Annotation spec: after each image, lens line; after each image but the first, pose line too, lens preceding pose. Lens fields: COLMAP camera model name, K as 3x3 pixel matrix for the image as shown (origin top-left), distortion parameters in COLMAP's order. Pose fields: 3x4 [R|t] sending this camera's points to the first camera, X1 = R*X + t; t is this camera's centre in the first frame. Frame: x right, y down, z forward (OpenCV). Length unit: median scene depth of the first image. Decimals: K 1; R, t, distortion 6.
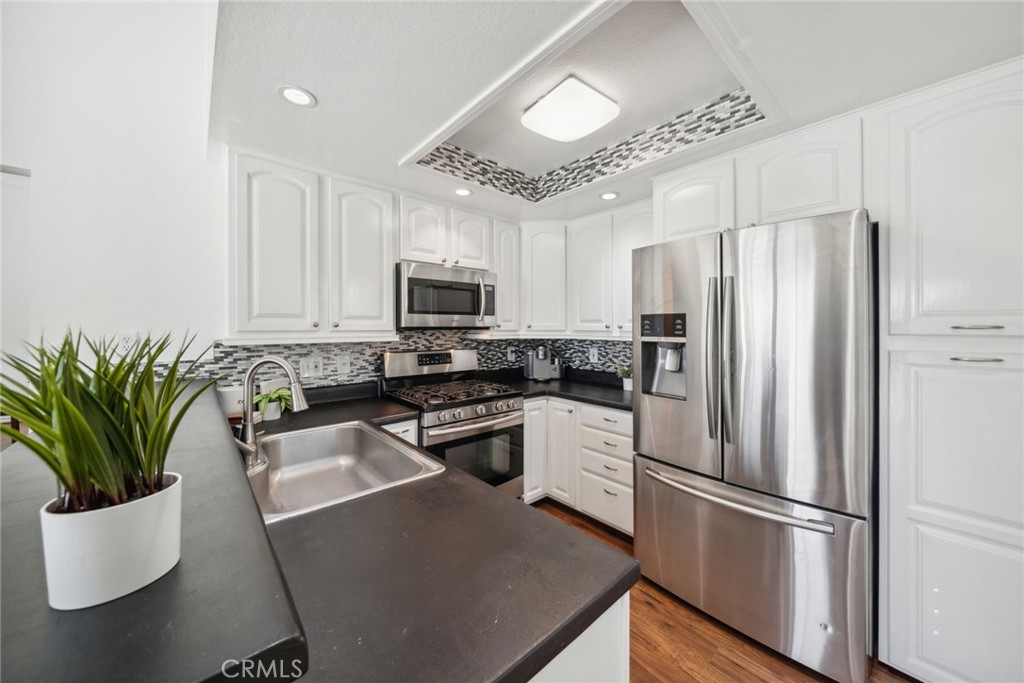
lens RADIAL K [[357.4, 0, 508.4], [0, 357.4, 331.2], [0, 0, 1]] dist [0.001061, -0.000036]
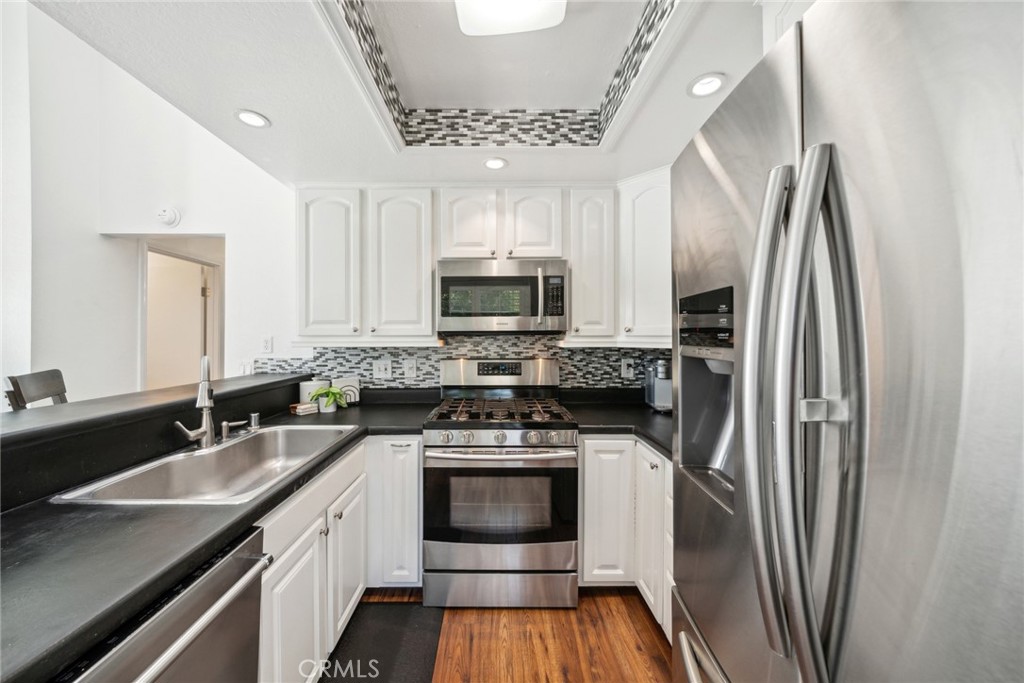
lens RADIAL K [[357.4, 0, 510.0], [0, 357.4, 340.6], [0, 0, 1]] dist [0.001061, -0.000036]
pose [[0.753674, 0.006936, -0.657212, 0.421992], [-0.004510, 0.999975, 0.005381, 0.005583], [0.657233, -0.001092, 0.753686, 0.405285]]
